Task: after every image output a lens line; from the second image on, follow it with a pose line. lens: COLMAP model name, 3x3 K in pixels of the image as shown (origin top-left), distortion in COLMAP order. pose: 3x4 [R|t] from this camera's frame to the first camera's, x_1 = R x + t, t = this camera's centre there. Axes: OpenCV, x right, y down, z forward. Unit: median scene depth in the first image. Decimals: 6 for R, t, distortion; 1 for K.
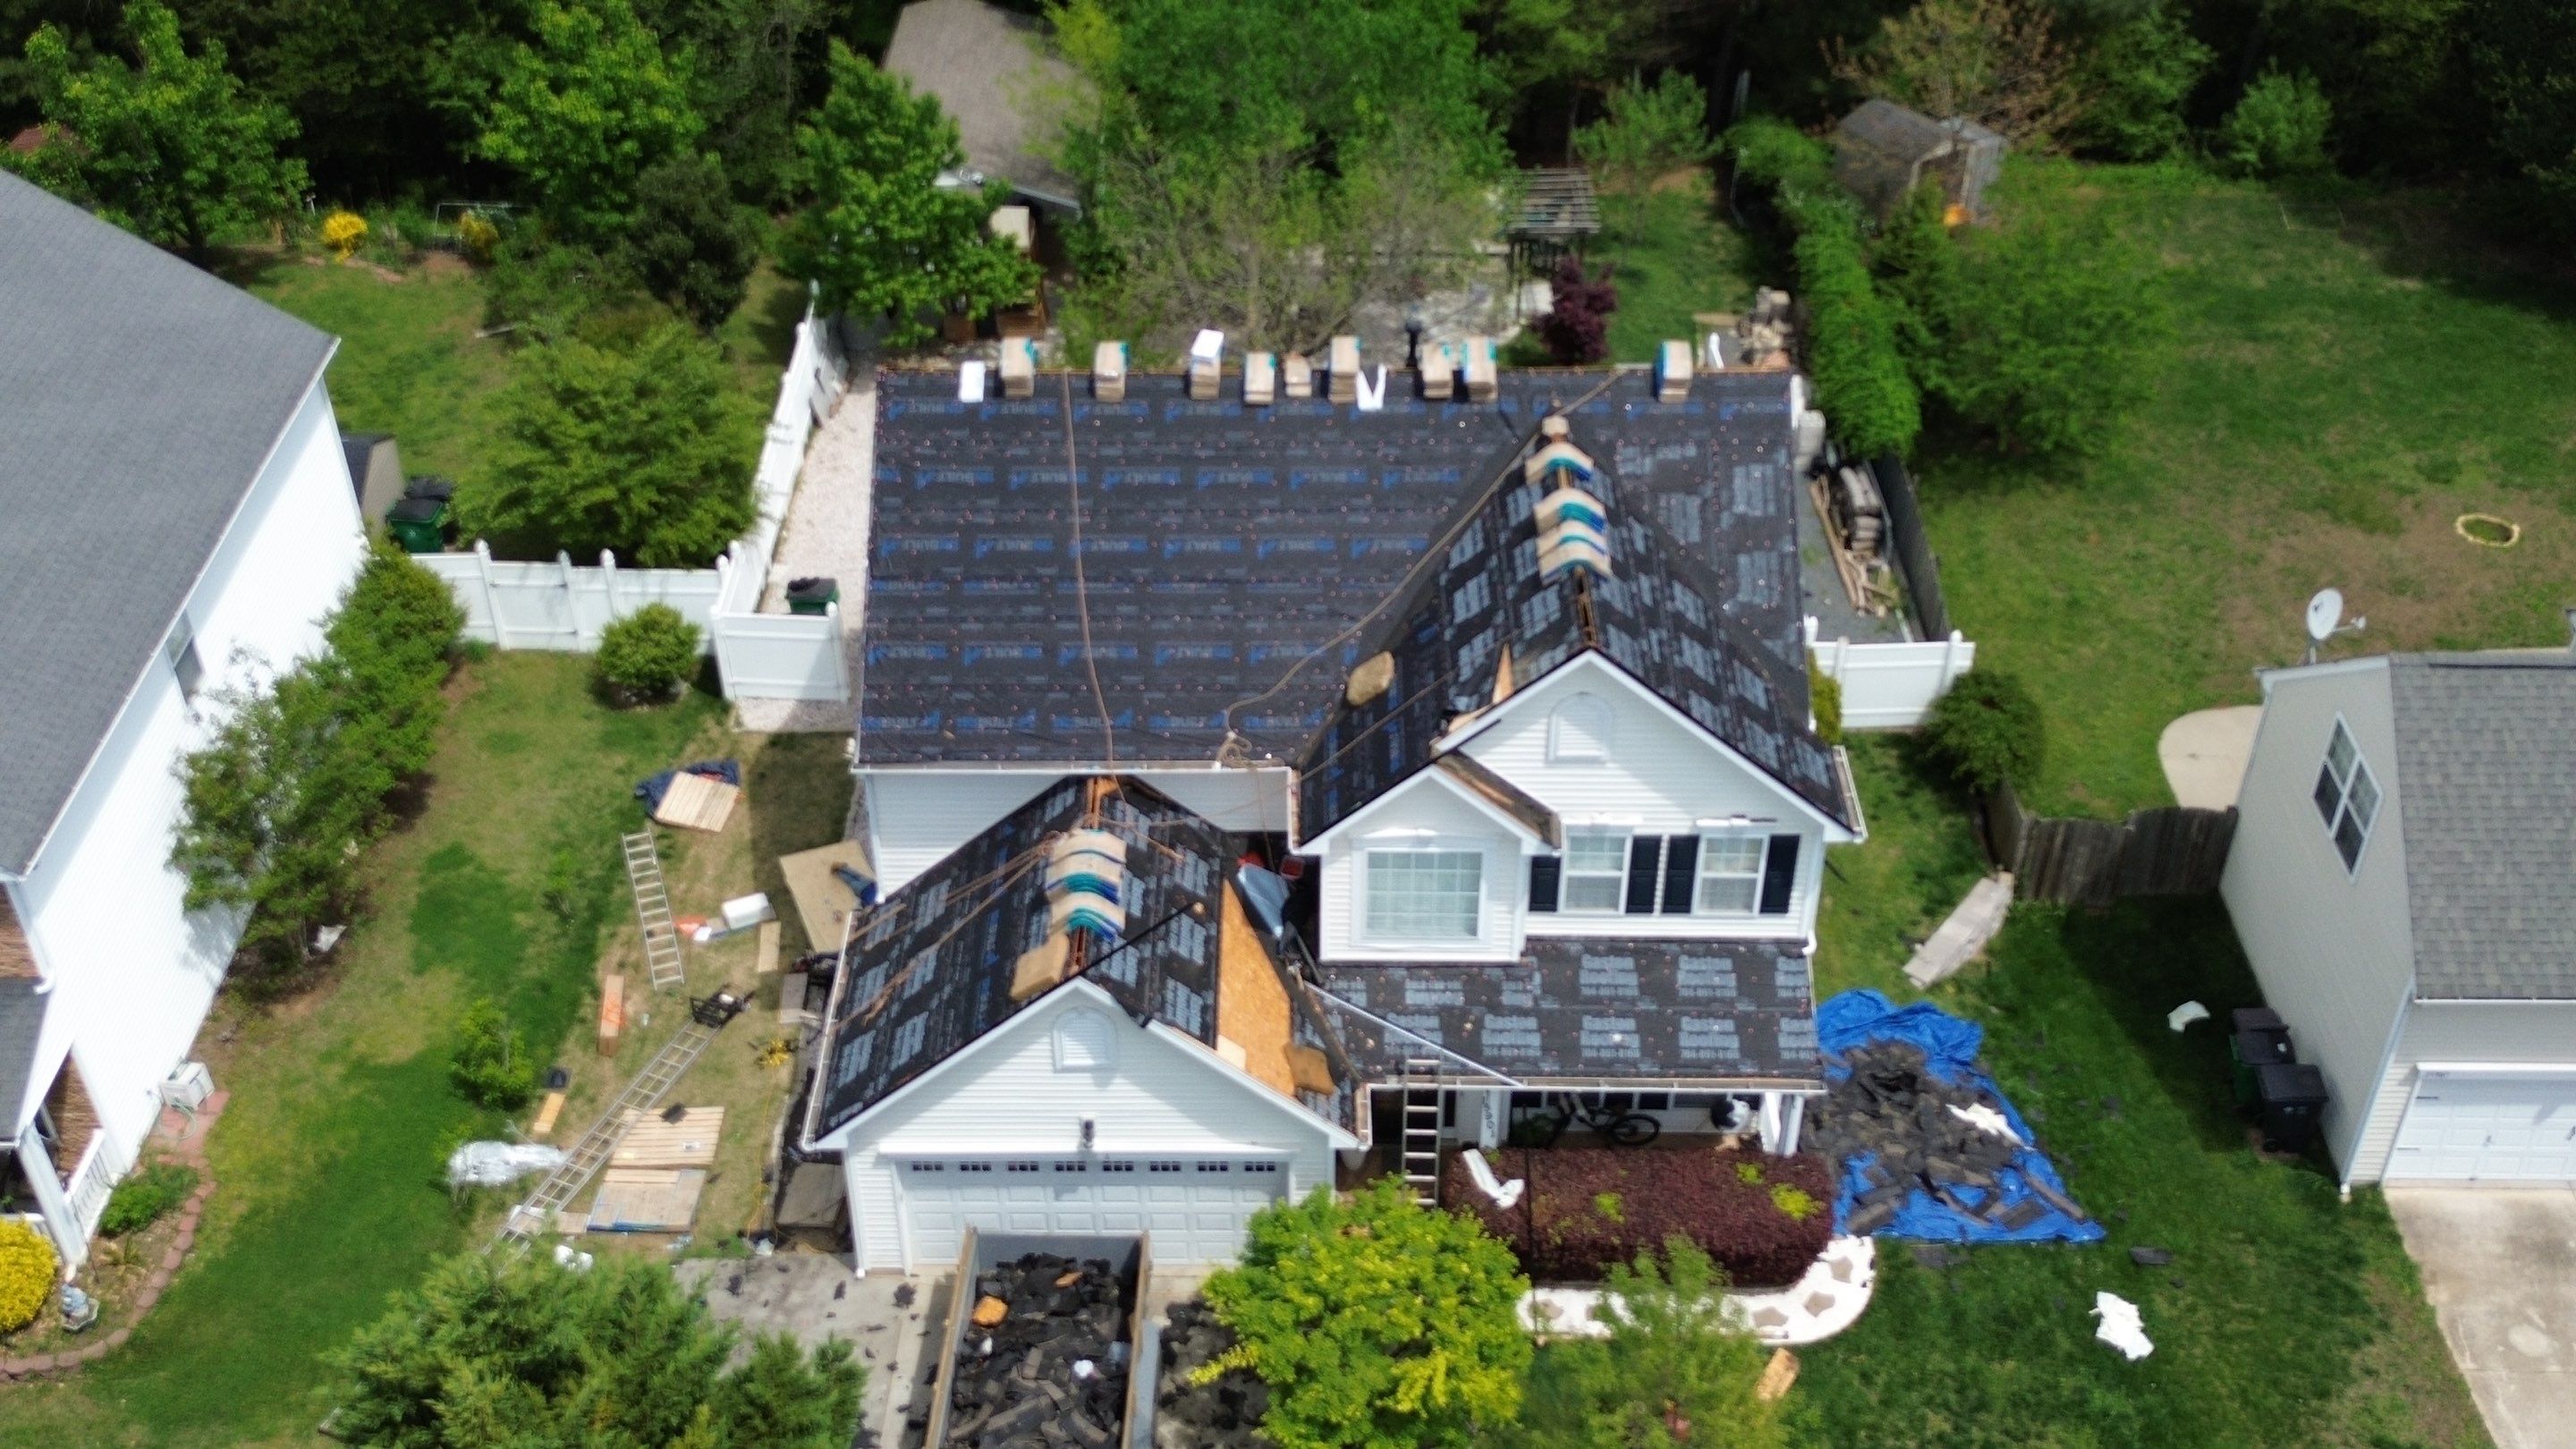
lens RADIAL K [[2585.4, 0, 1282.9], [0, 2585.4, 708.6], [0, 0, 1]] dist [0.048295, 0.000000]
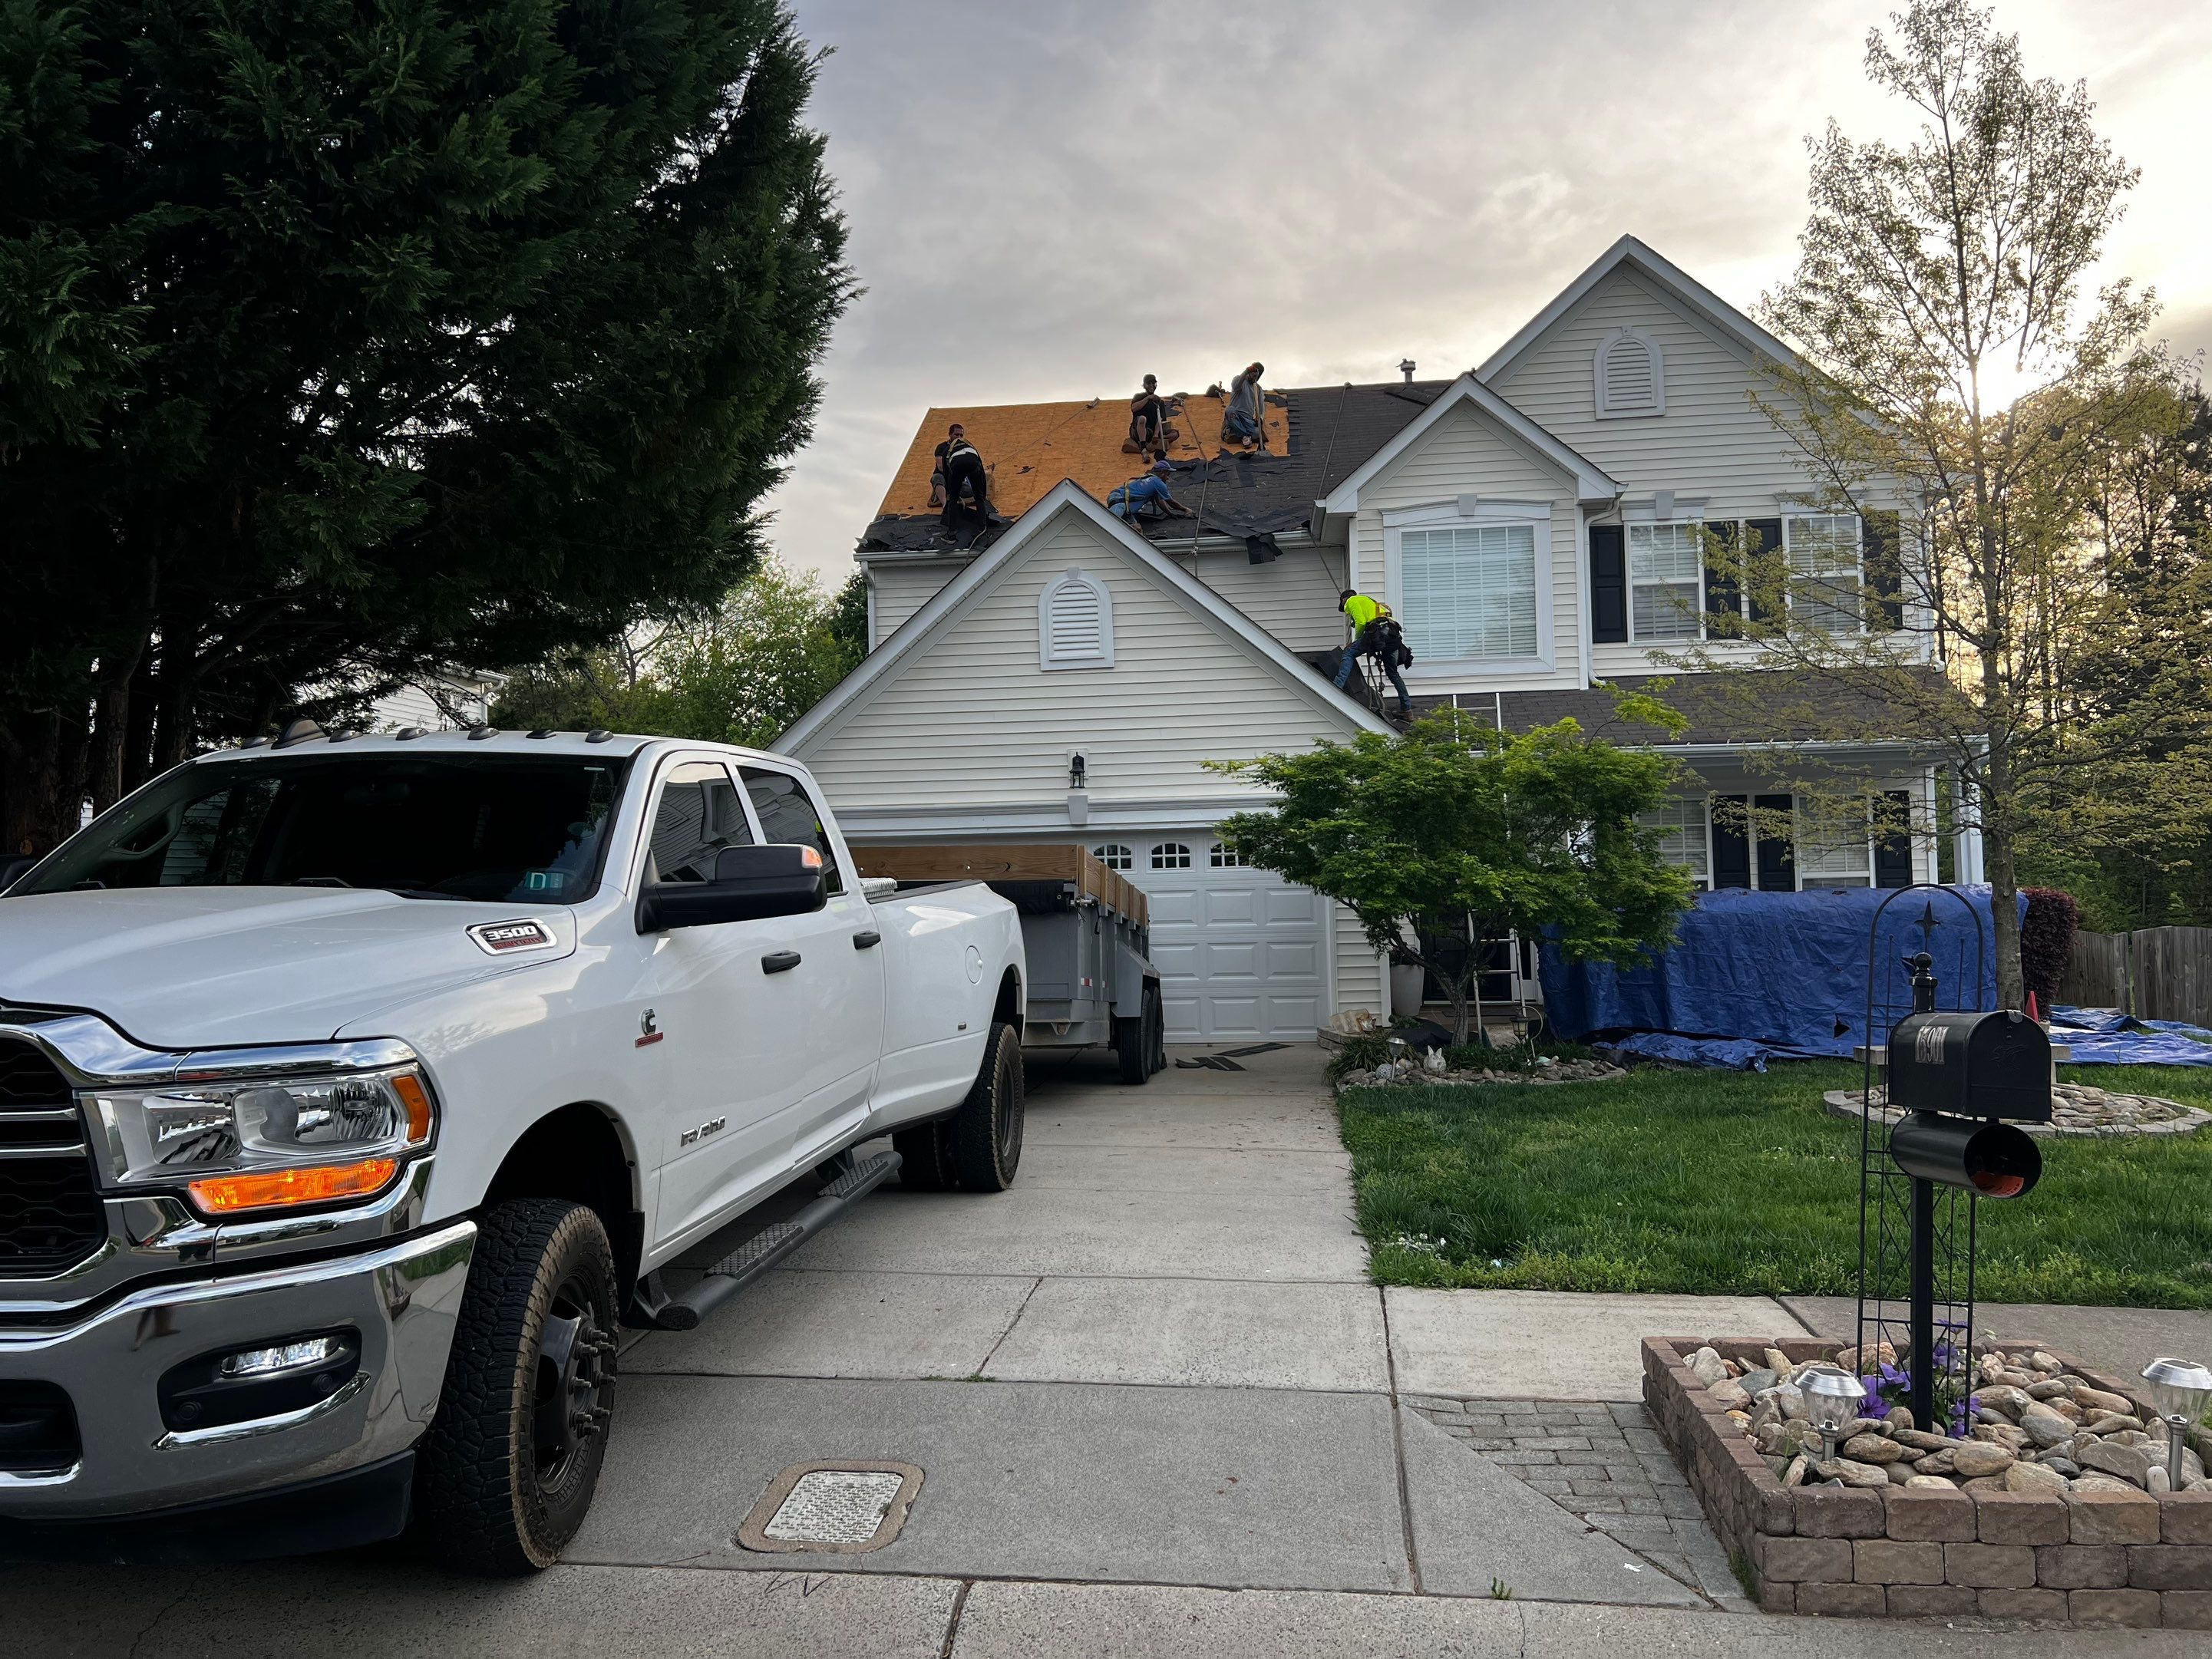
lens RADIAL K [[1707.5, 0, 1106.1], [0, 1707.5, 839.9], [0, 0, 1]] dist [-0.005812, -0.009265]
pose [[0.995418, -0.023486, -0.092692, -0.015675], [-0.040197, 0.776779, -0.628489, 0.474831], [0.086762, 0.629335, 0.772275, 0.558834]]
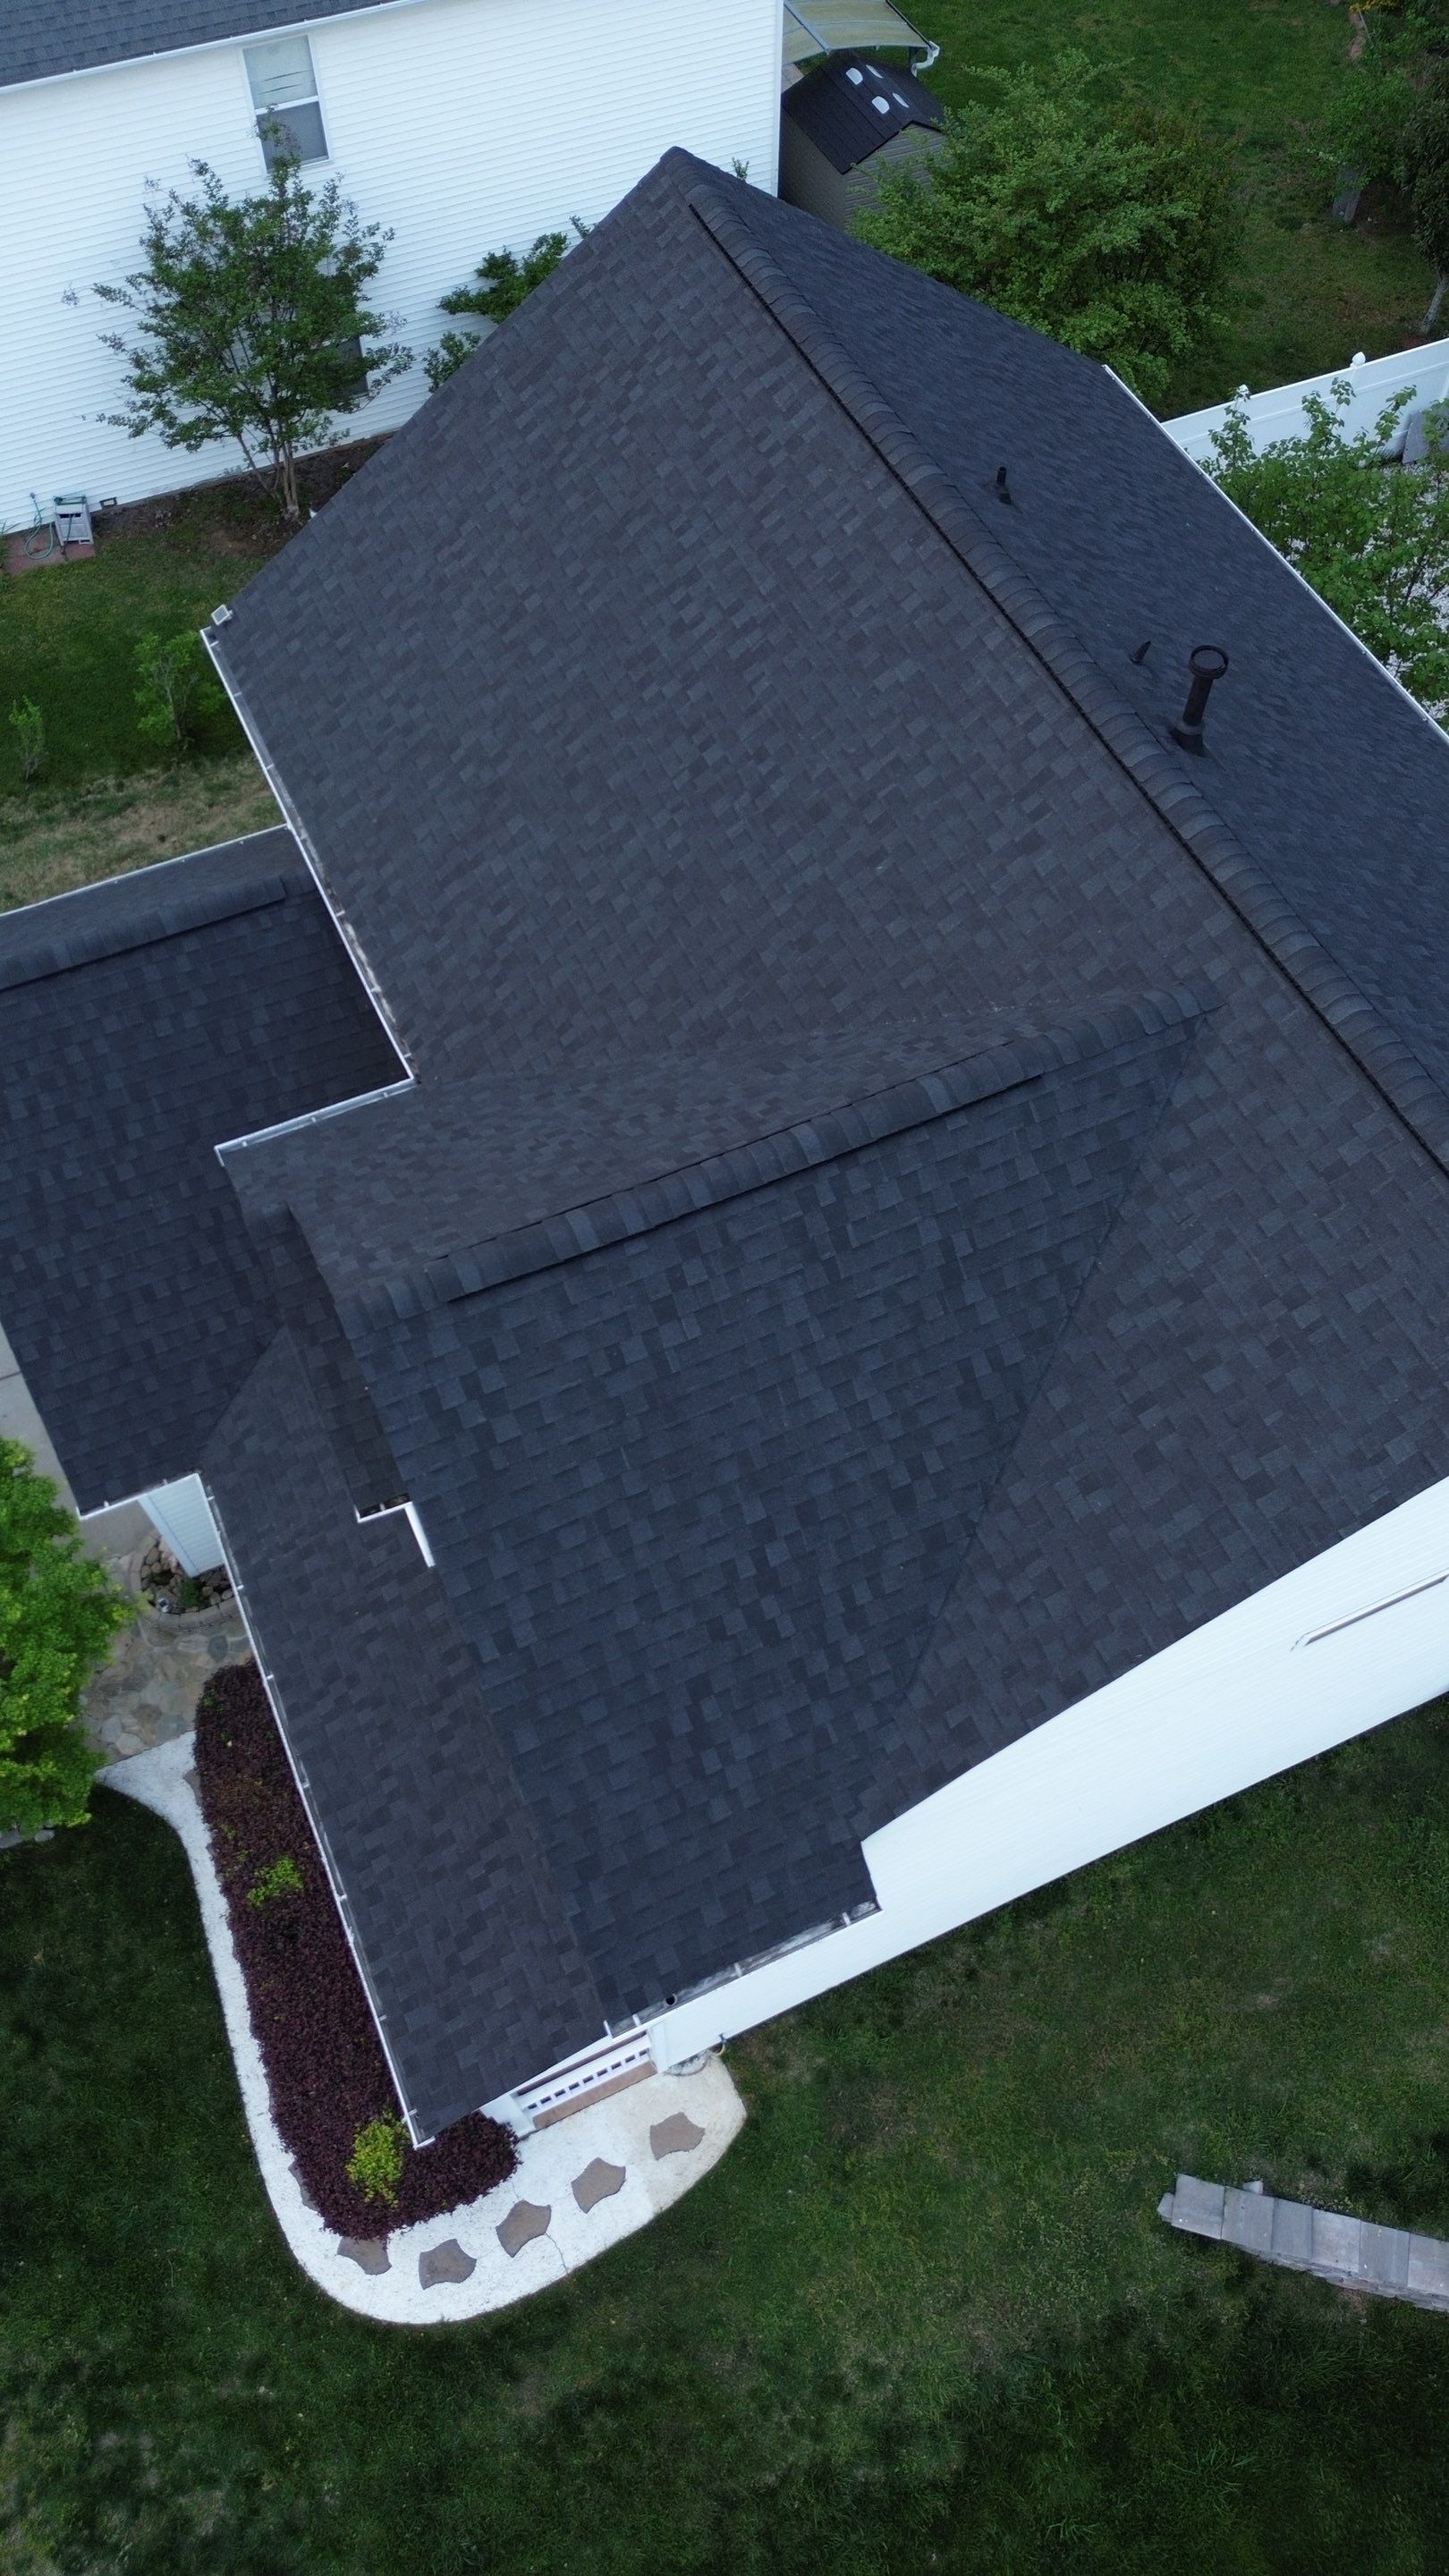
lens RADIAL K [[1809.0, 0, 718.0], [0, 1809.0, 1300.7], [0, 0, 1]] dist [0.059168, -0.053561]
pose [[0.420228, 0.787351, -0.451094, 0.253834], [-0.560385, 0.616173, 0.553443, -0.210348], [0.713706, 0.020214, 0.700153, 0.712748]]
